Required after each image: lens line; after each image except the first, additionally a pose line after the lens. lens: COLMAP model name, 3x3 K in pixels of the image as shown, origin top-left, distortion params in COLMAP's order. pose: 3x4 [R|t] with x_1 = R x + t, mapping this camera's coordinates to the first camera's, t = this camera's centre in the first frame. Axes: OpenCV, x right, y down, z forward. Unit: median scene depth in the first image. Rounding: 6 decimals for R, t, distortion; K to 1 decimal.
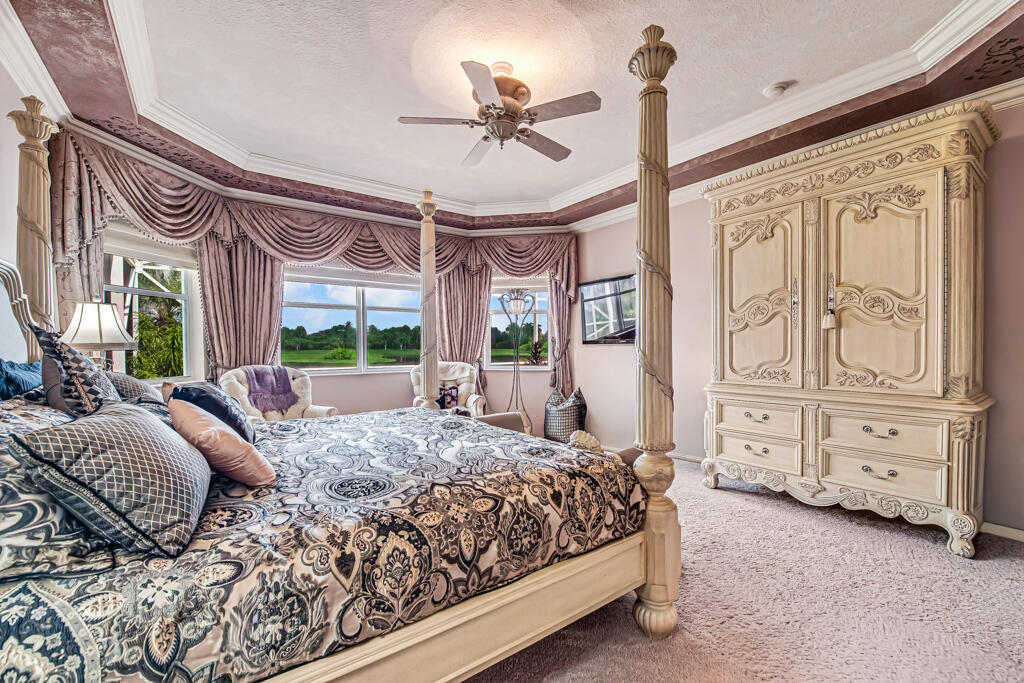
lens RADIAL K [[424.2, 0, 509.8], [0, 424.2, 350.1], [0, 0, 1]] dist [-0.016588, -0.000617]
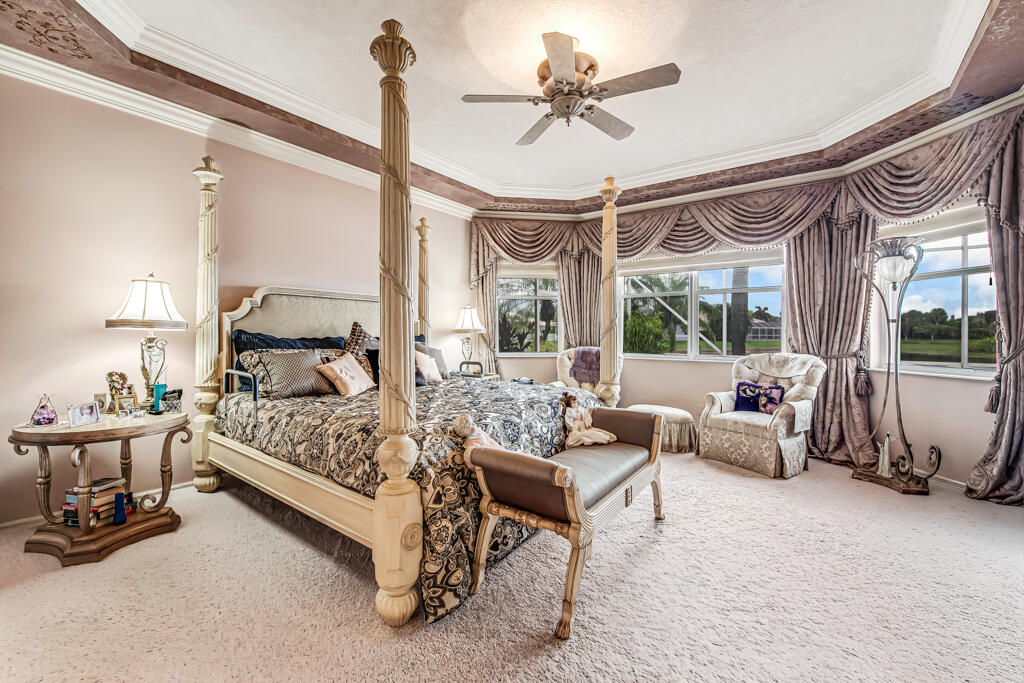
lens RADIAL K [[424.2, 0, 510.6], [0, 424.2, 333.1], [0, 0, 1]] dist [-0.016588, -0.000617]
pose [[0.283615, 0.004273, -0.958929, 0.519635], [-0.014442, 0.999896, 0.000184, -0.002334], [0.958830, 0.013797, 0.283647, 0.364887]]
